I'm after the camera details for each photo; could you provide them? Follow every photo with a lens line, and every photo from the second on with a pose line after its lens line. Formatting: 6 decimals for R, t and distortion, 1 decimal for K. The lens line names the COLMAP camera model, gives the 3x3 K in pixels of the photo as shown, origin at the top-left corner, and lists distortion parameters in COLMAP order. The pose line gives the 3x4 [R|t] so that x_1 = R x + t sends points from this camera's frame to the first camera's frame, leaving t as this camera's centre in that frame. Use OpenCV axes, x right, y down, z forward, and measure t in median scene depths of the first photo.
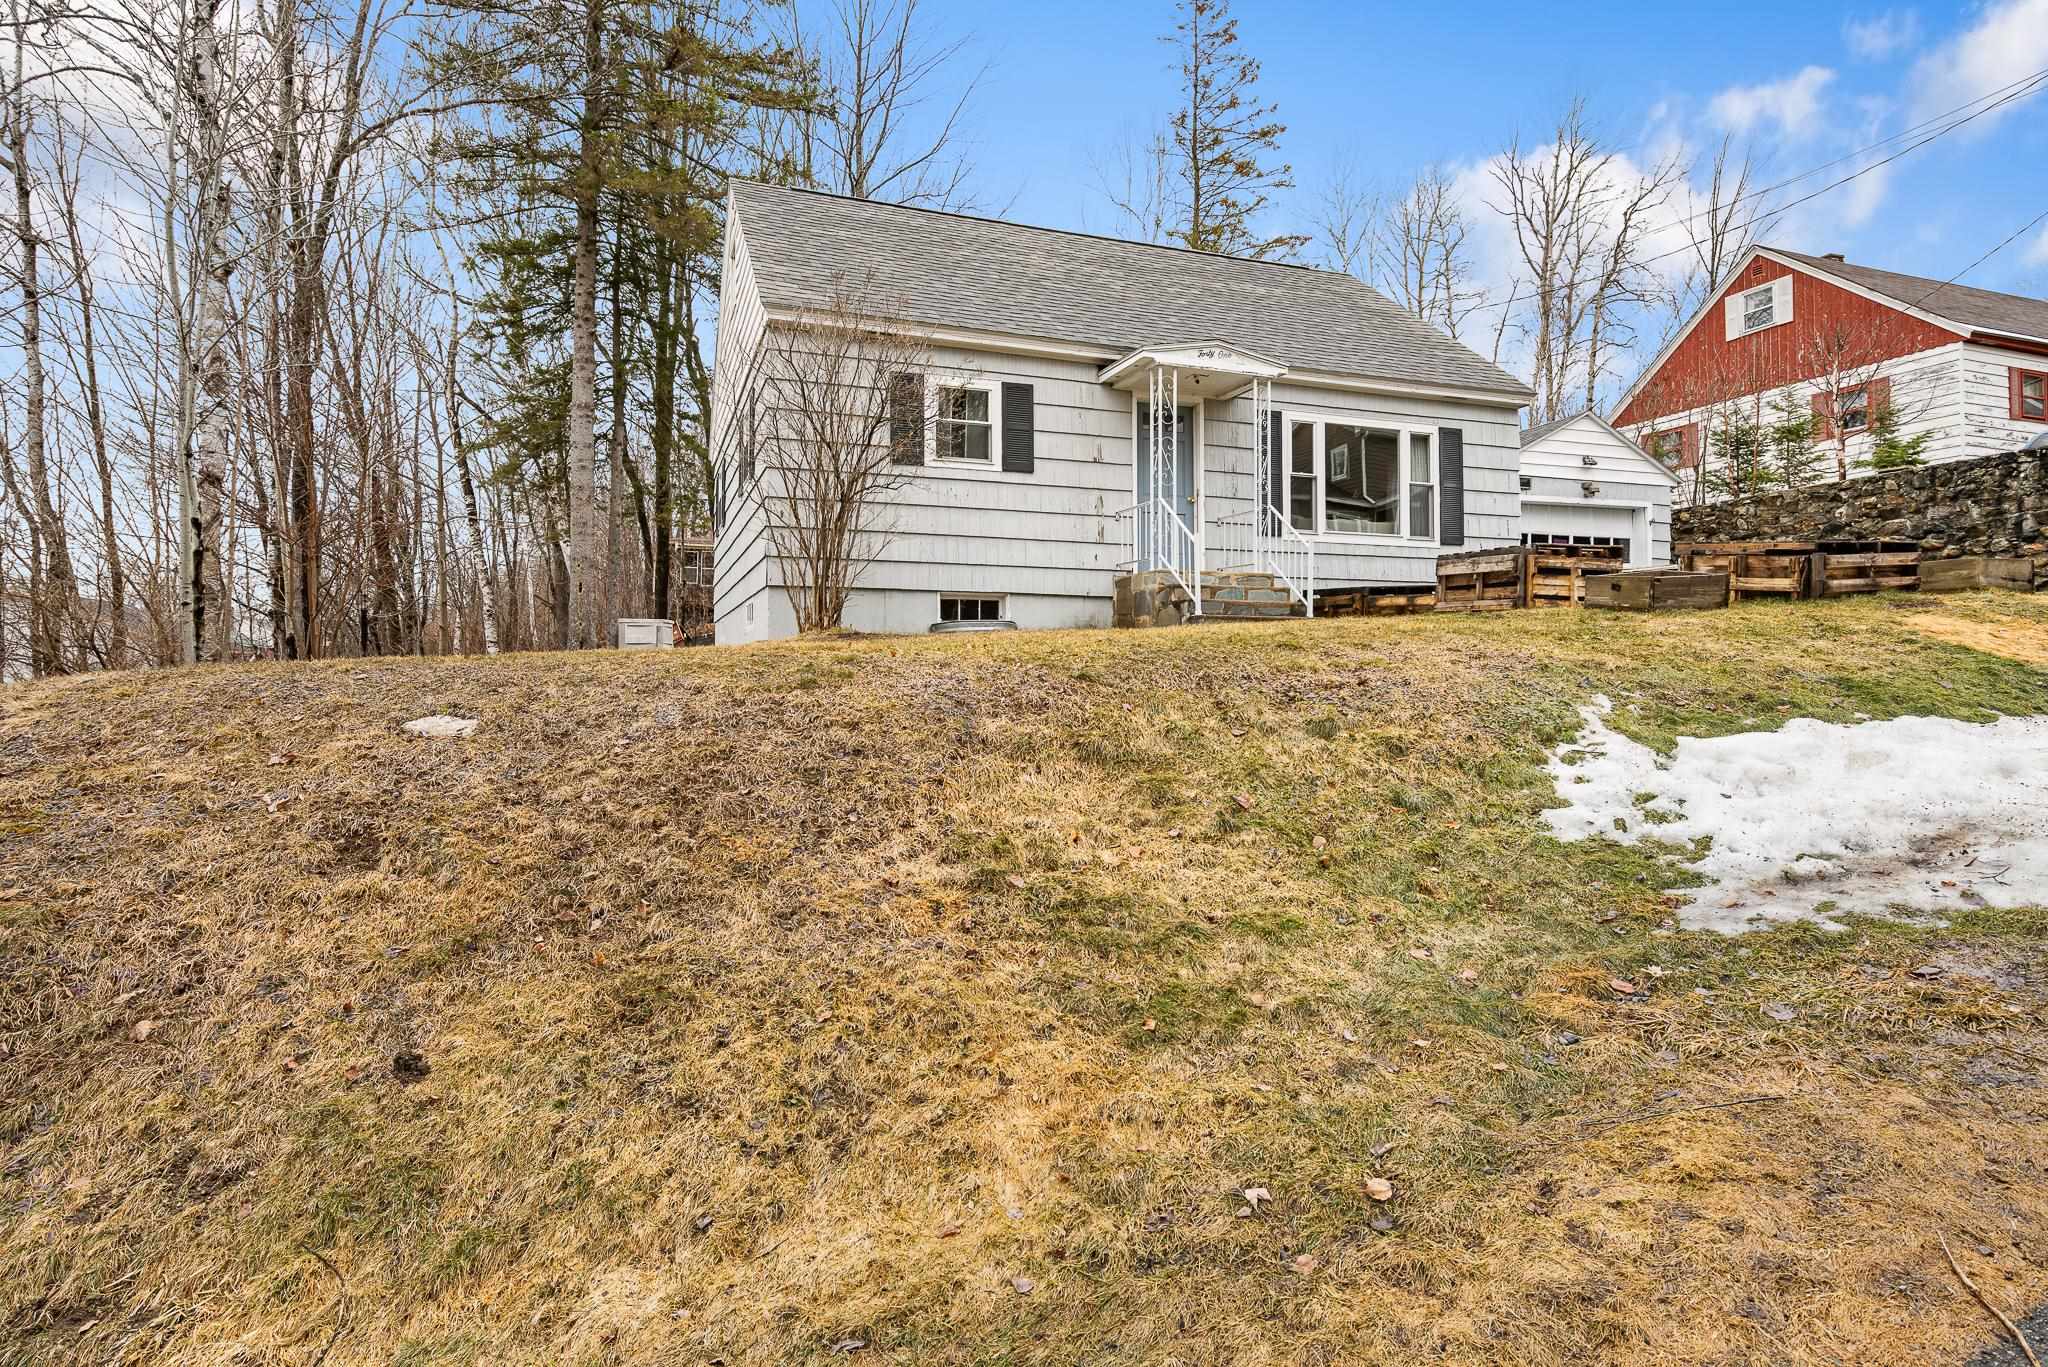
lens RADIAL K [[1077.5, 0, 1024.0], [0, 1077.5, 683.5], [0, 0, 1]] dist [-0.009194, -0.000894]
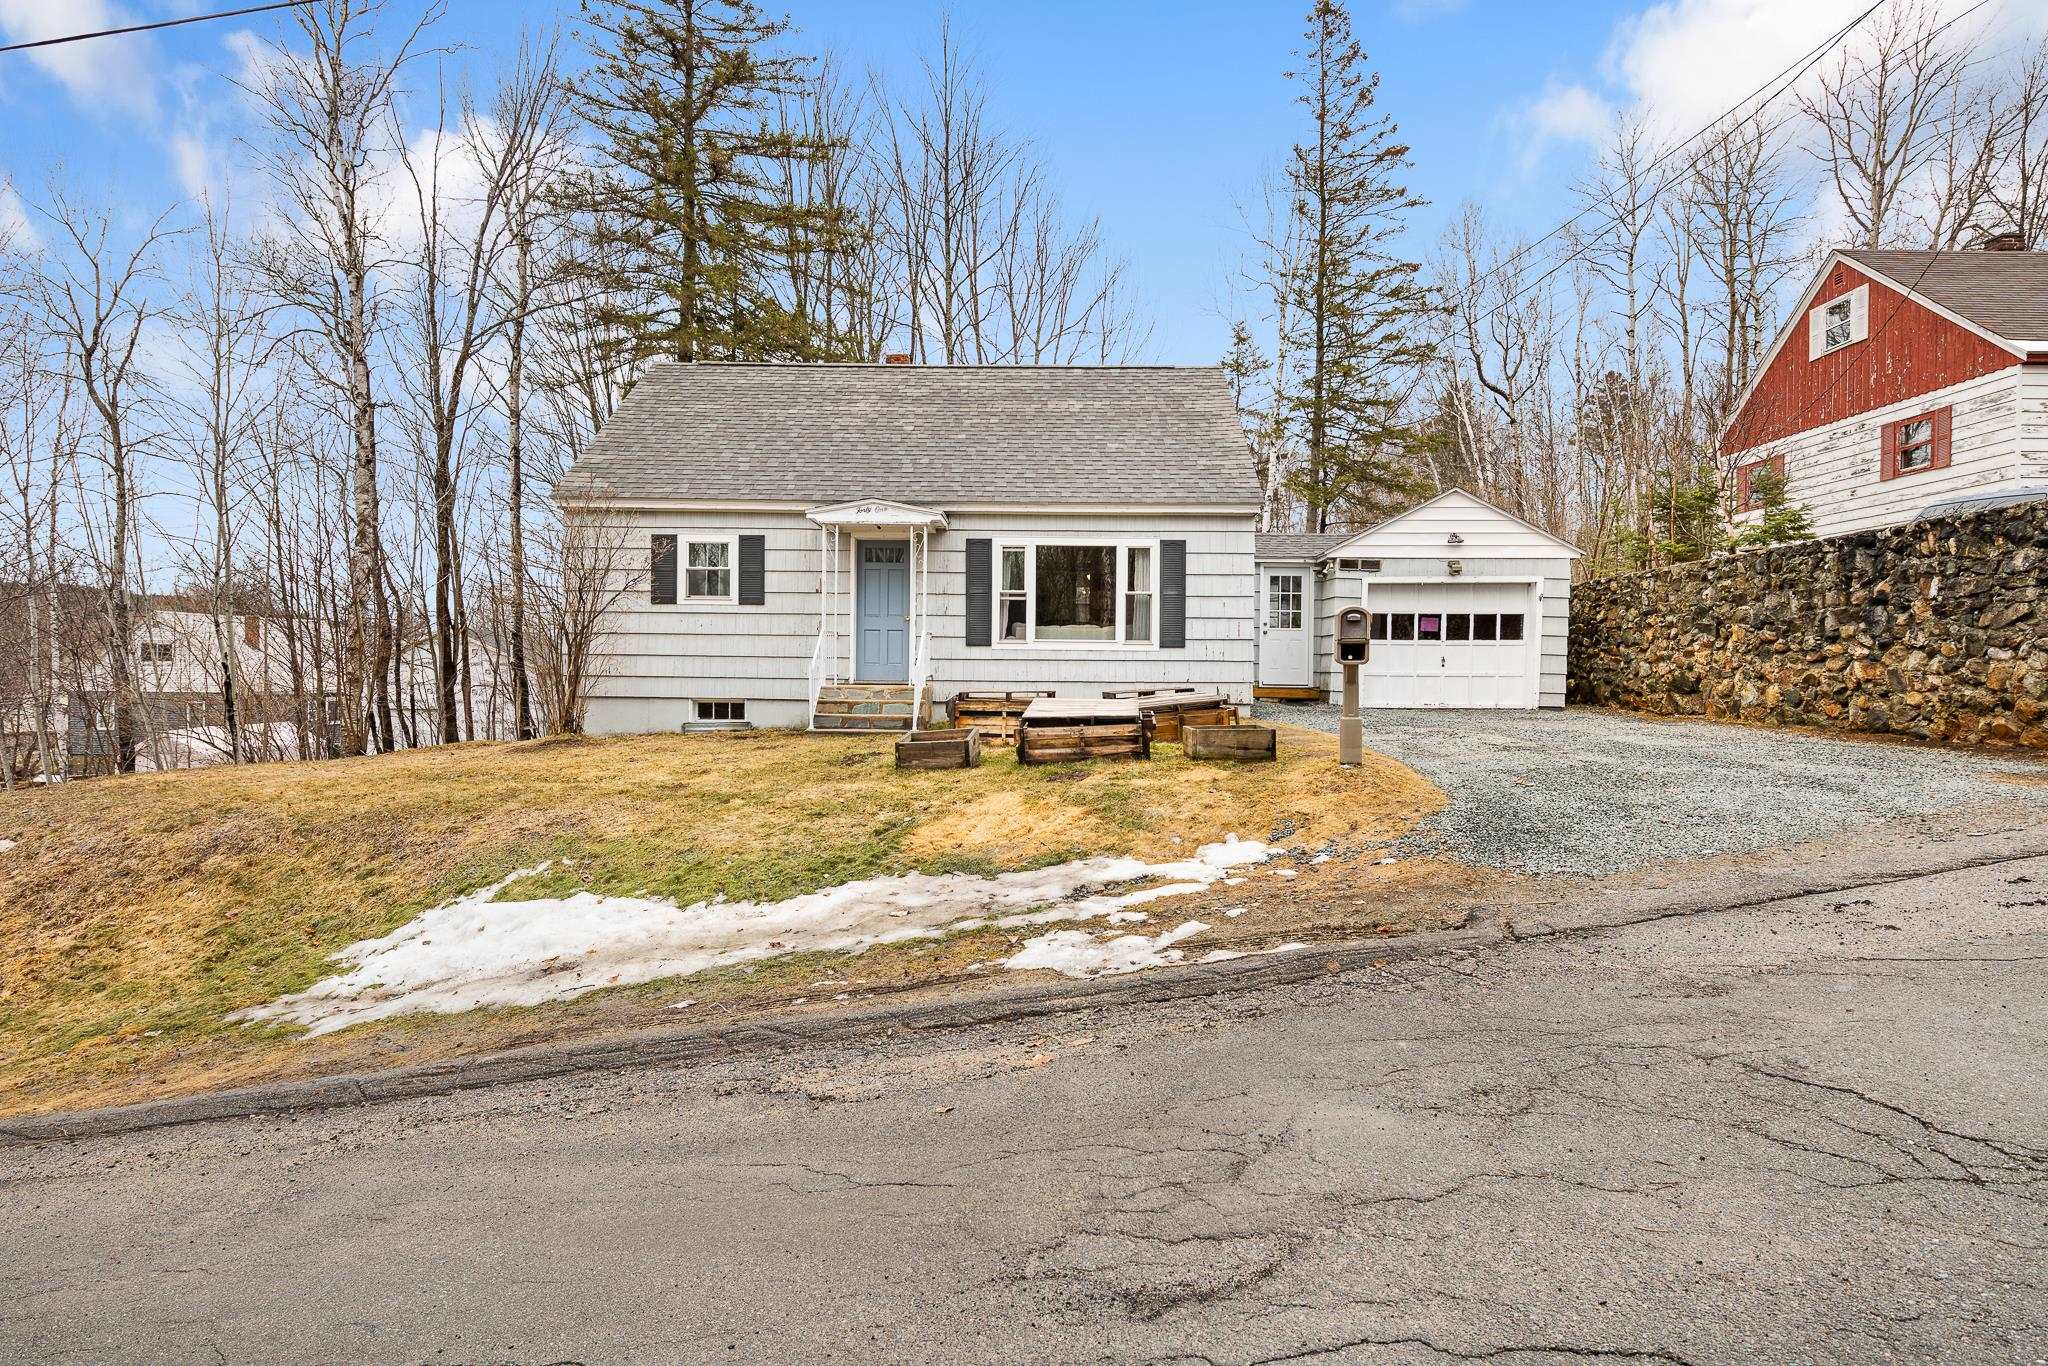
lens RADIAL K [[1077.5, 0, 1024.0], [0, 1077.5, 683.0], [0, 0, 1]] dist [-0.009194, -0.000894]
pose [[0.935580, 0.013810, -0.352844, 0.641317], [-0.011706, 0.999899, 0.008095, -0.100120], [0.352920, -0.003443, 0.935647, -0.070948]]
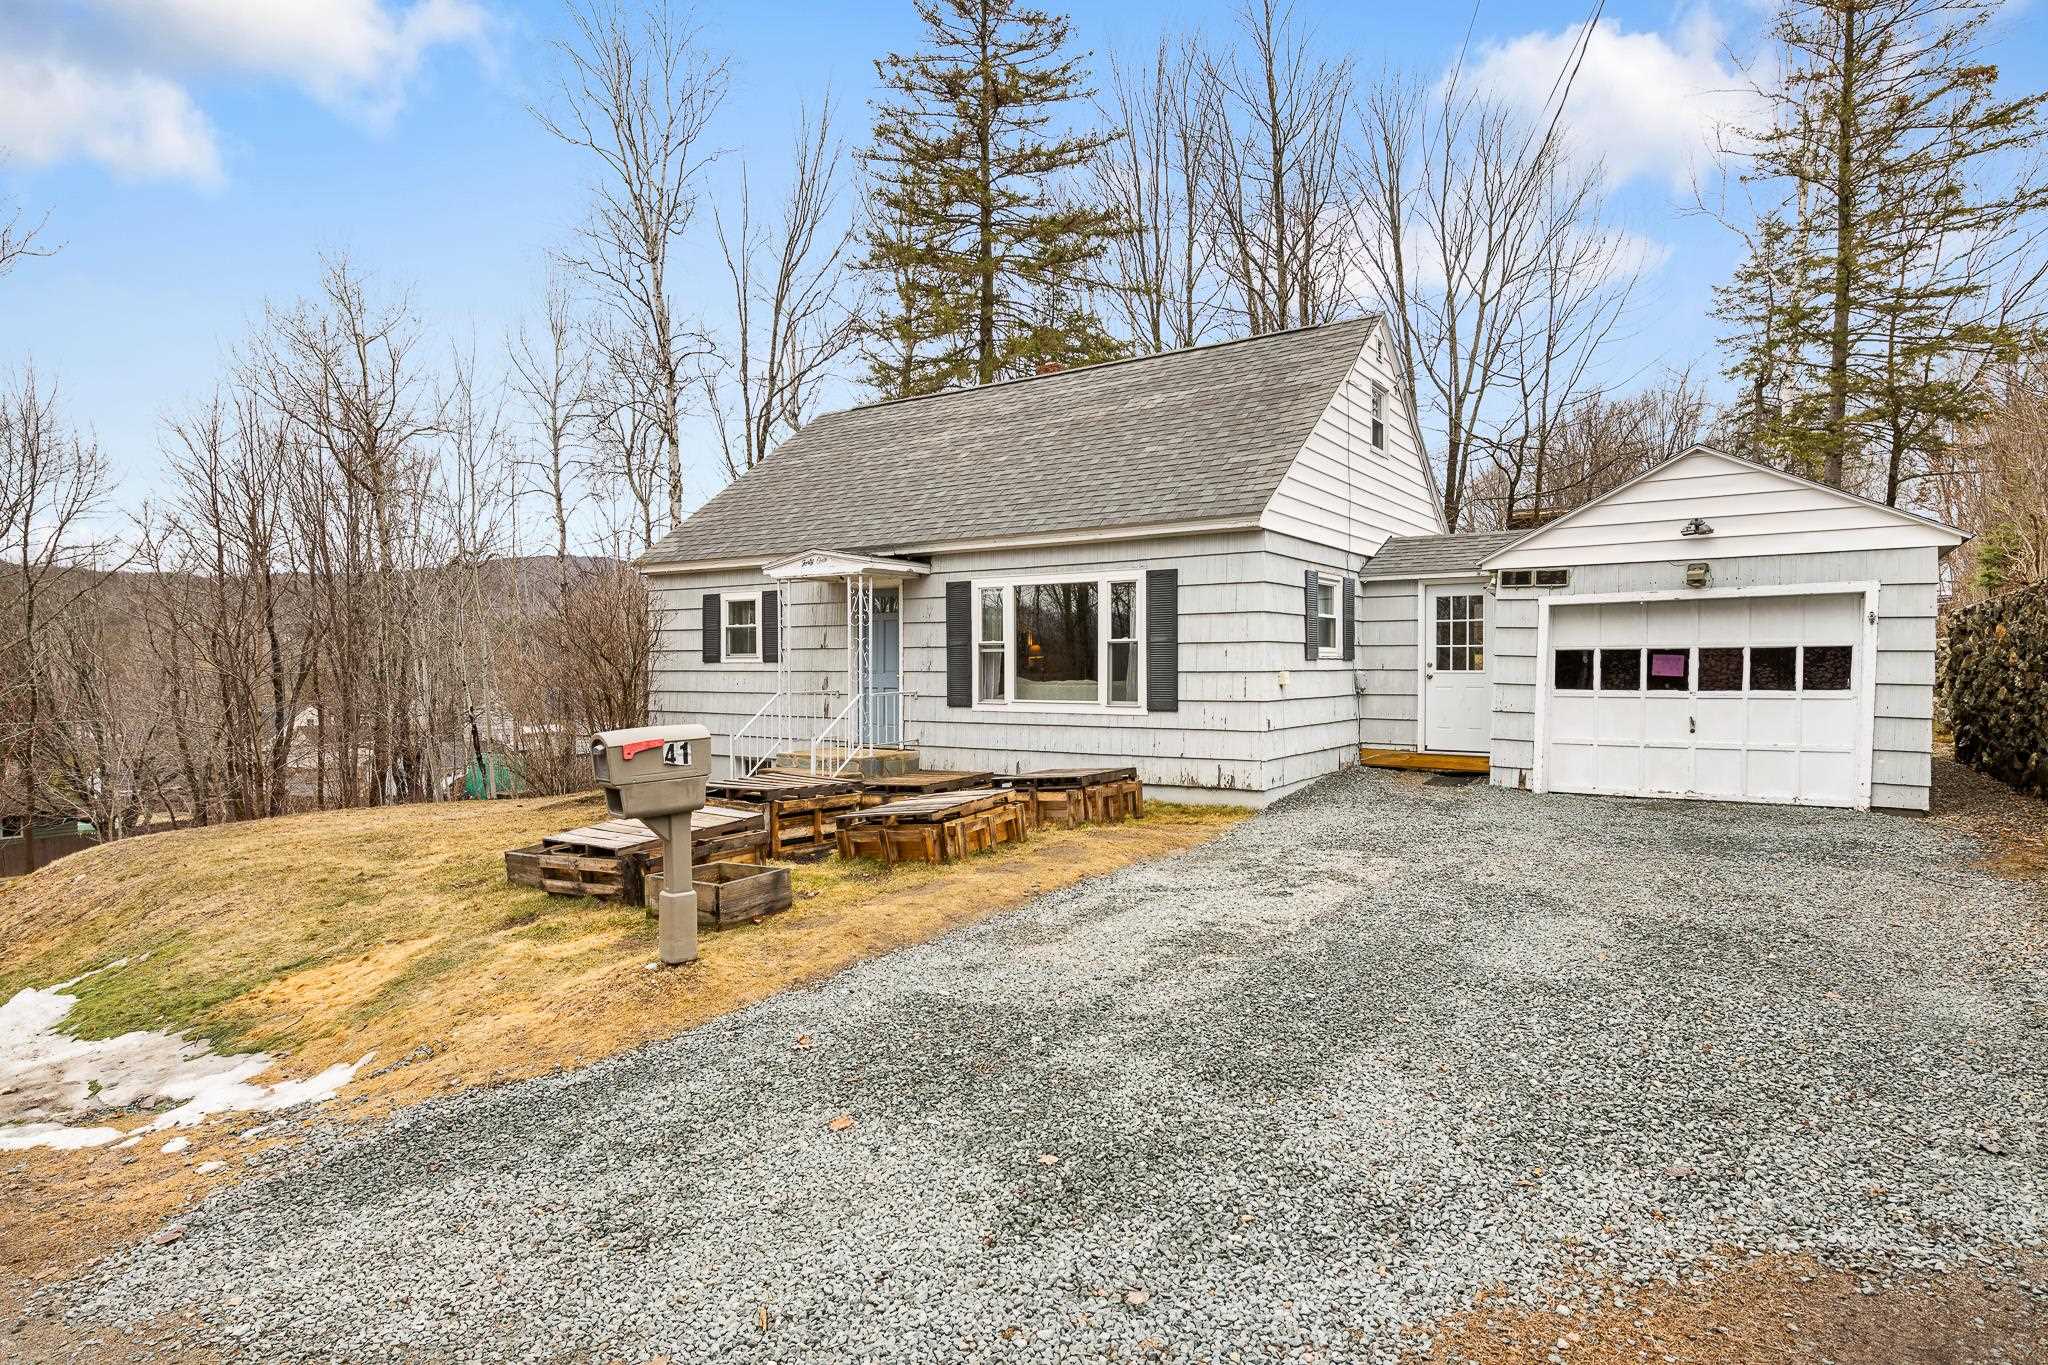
lens RADIAL K [[1077.5, 0, 1024.0], [0, 1077.5, 682.5], [0, 0, 1]] dist [-0.009194, -0.000894]
pose [[0.593279, 0.011402, -0.804916, 0.999369], [-0.000641, 0.999906, 0.013692, -0.162313], [0.804997, -0.007607, 0.593231, 0.424038]]
